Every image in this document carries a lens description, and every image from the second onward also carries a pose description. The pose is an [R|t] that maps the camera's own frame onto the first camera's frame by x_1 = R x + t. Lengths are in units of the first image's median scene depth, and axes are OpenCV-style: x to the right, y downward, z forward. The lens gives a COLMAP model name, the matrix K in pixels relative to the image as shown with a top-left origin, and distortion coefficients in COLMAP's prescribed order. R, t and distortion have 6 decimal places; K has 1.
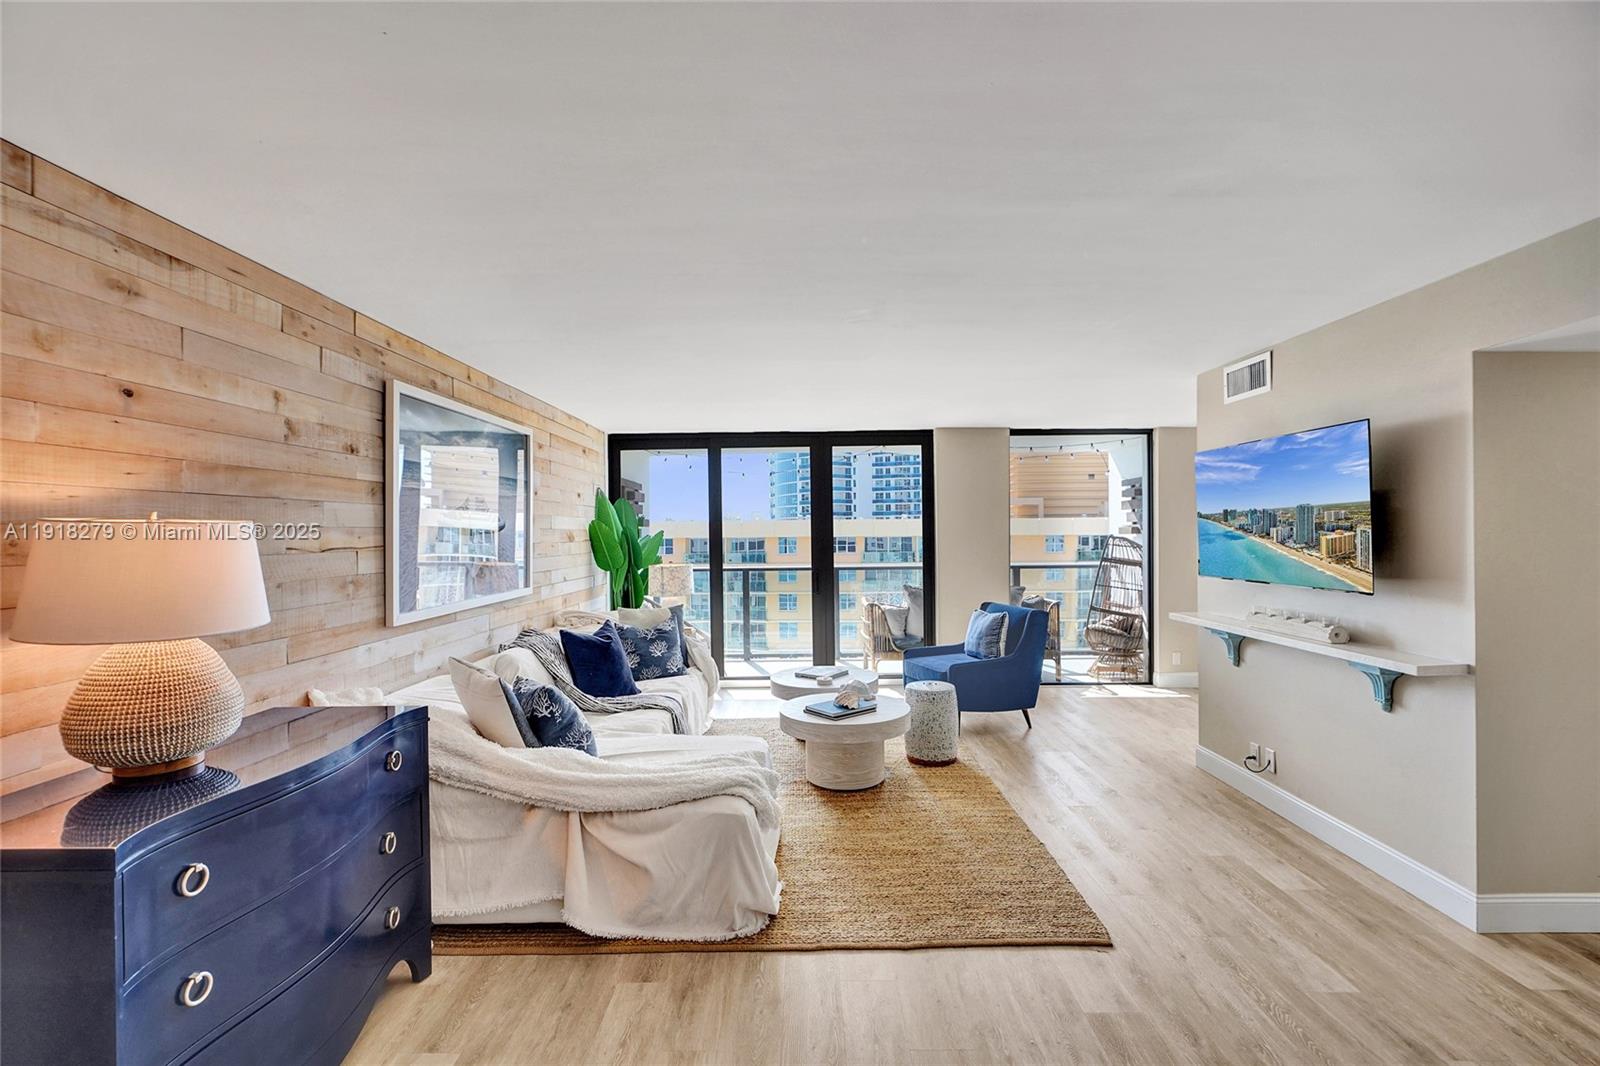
lens RADIAL K [[715.8, 0, 786.7], [0, 715.8, 531.9], [0, 0, 1]] dist [-0.009150, 0.003649]
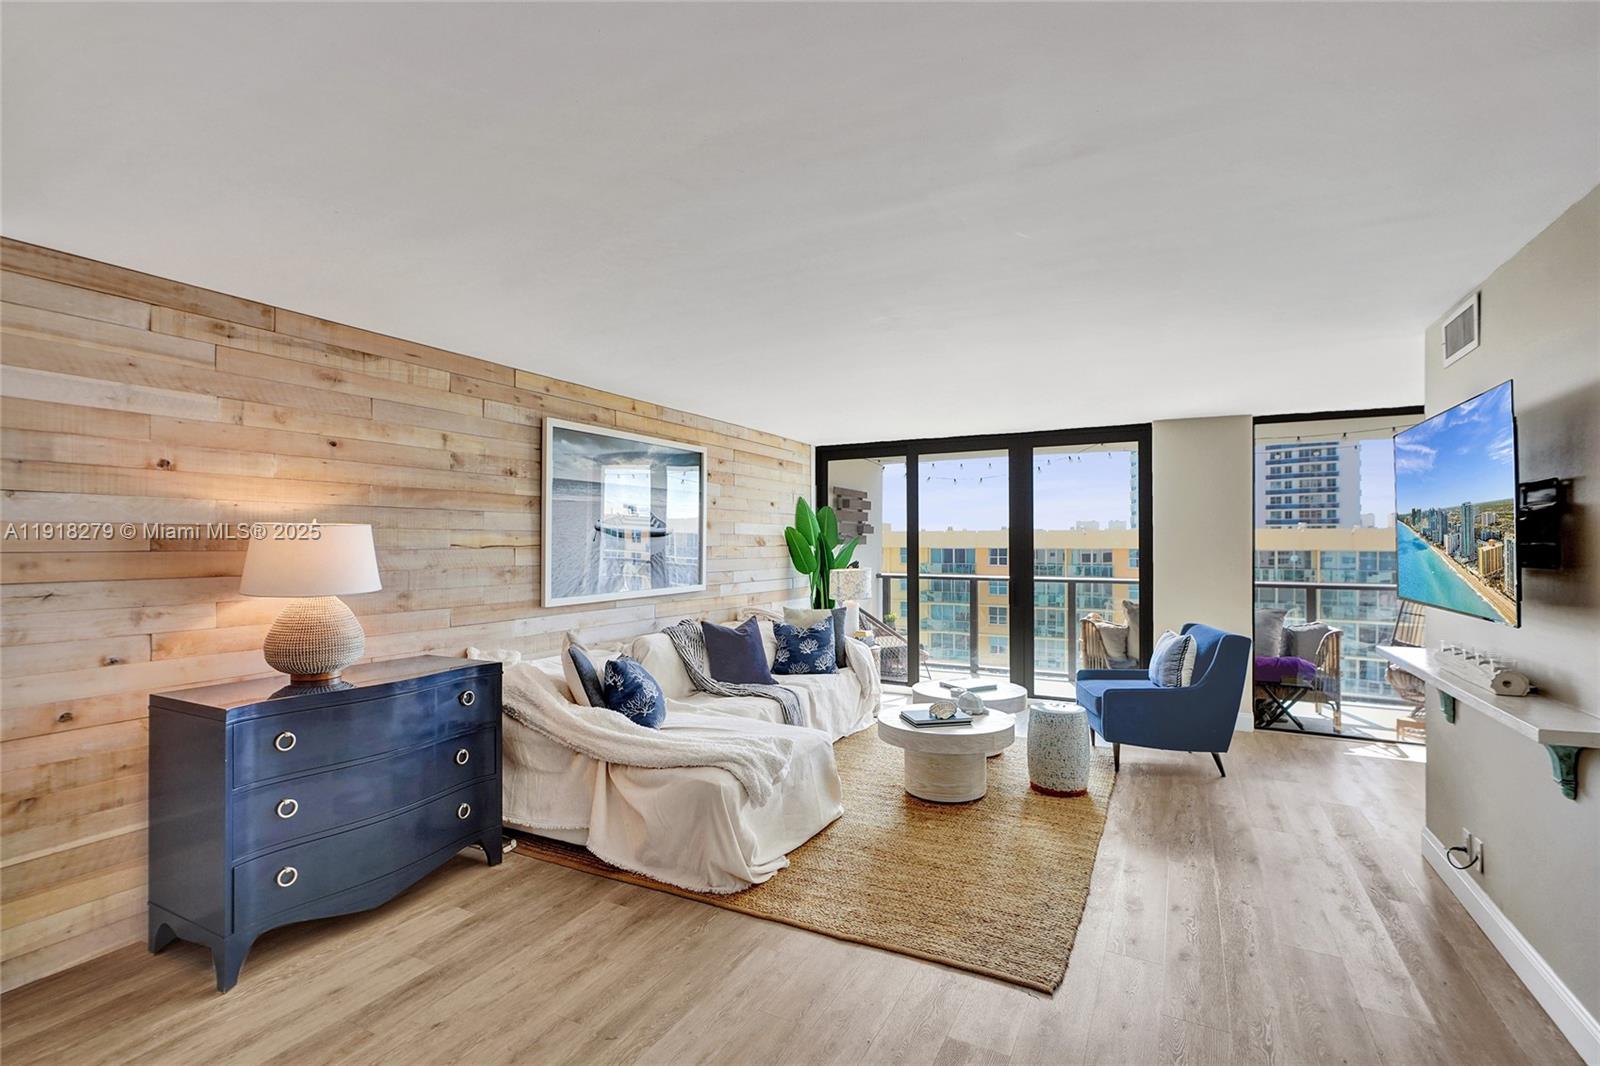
lens RADIAL K [[715.8, 0, 785.6], [0, 715.8, 543.3], [0, 0, 1]] dist [-0.009150, 0.003649]
pose [[0.888832, 0.009258, -0.458139, 0.437558], [-0.008416, 0.999957, 0.003878, 0.007166], [0.458156, 0.000409, 0.888872, 0.037290]]
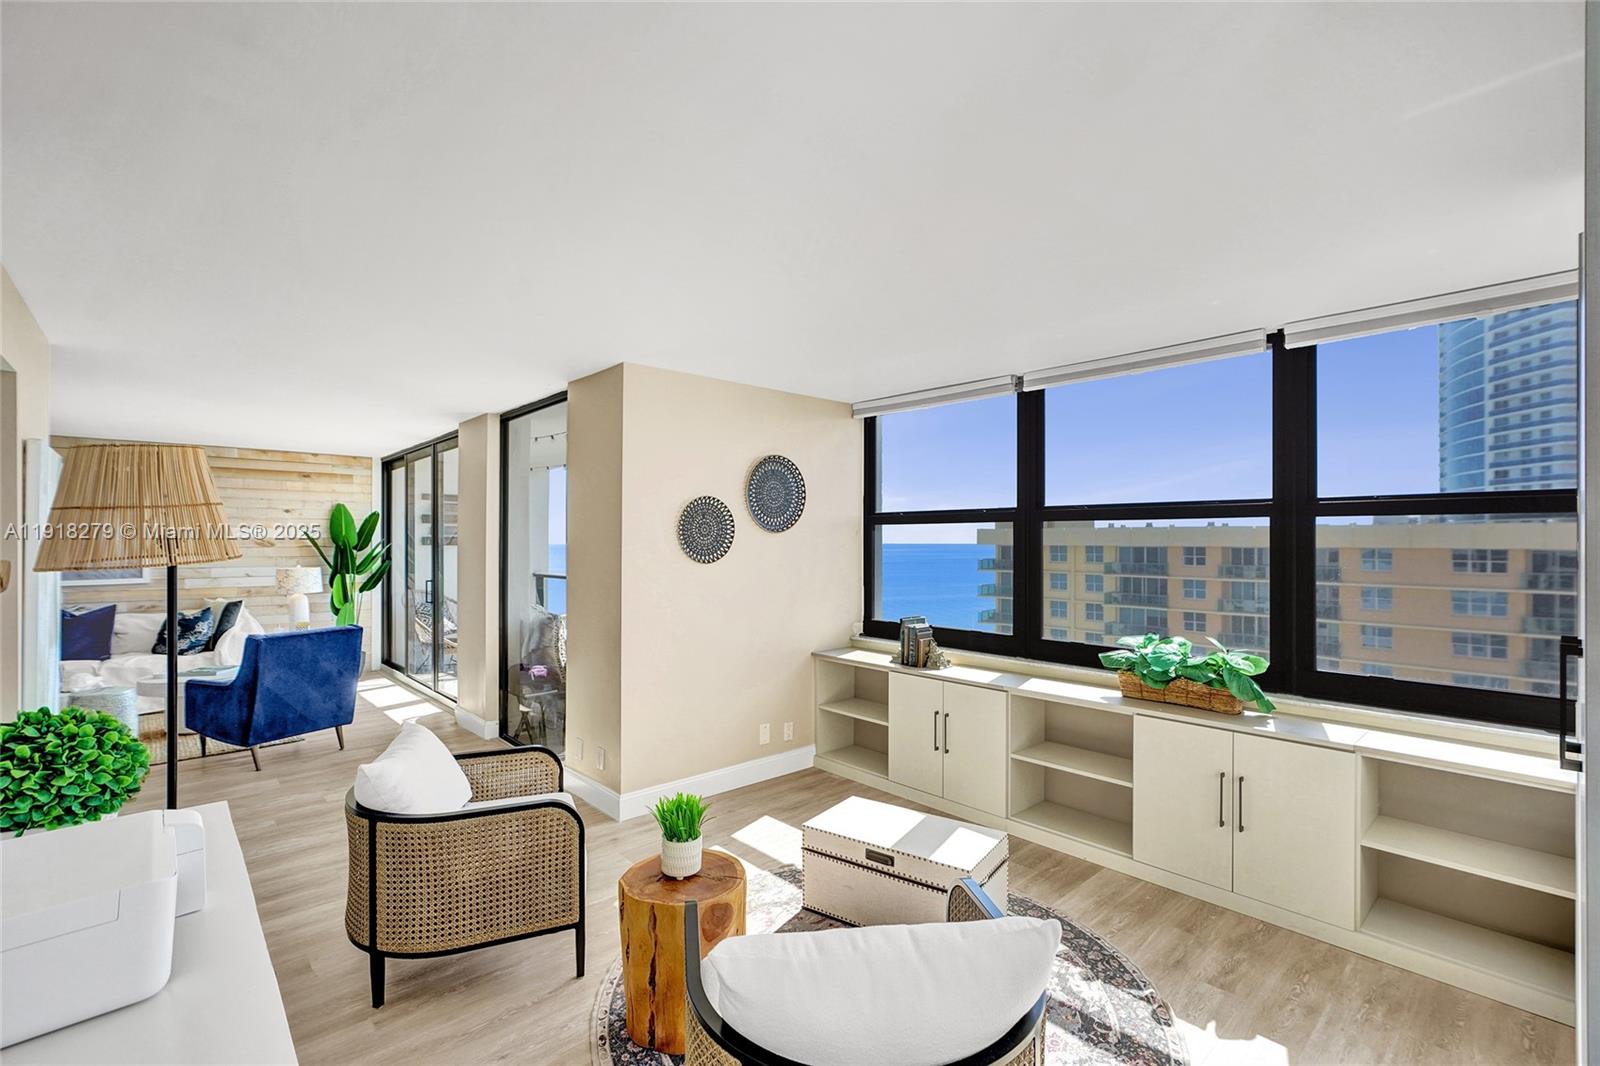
lens RADIAL K [[715.8, 0, 807.8], [0, 715.8, 540.0], [0, 0, 1]] dist [-0.009150, 0.003649]
pose [[0.701096, 0.007042, -0.713032, 2.383332], [-0.005378, 0.999975, 0.004587, -0.019584], [0.713047, 0.000619, 0.701116, 1.416540]]
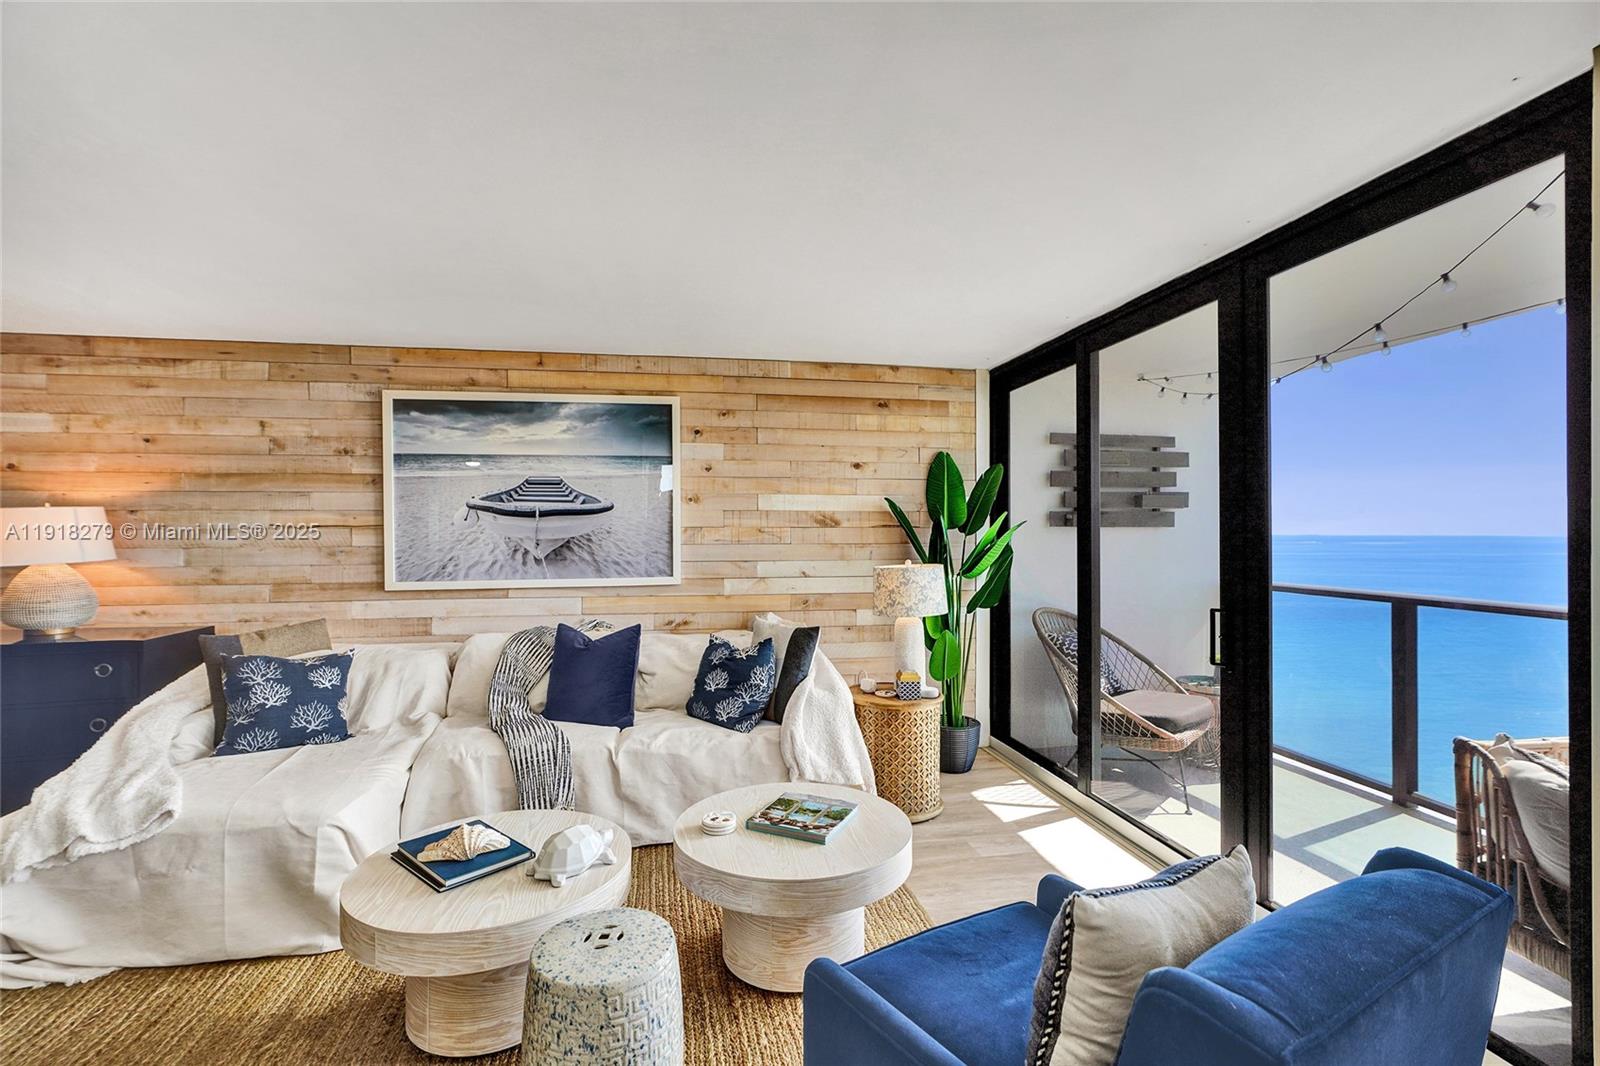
lens RADIAL K [[715.8, 0, 788.6], [0, 715.8, 530.2], [0, 0, 1]] dist [-0.009150, 0.003649]
pose [[0.202374, 0.008462, -0.979272, 0.800203], [-0.000482, 0.999963, 0.008541, 0.017281], [0.979308, -0.001256, 0.202371, 1.433743]]
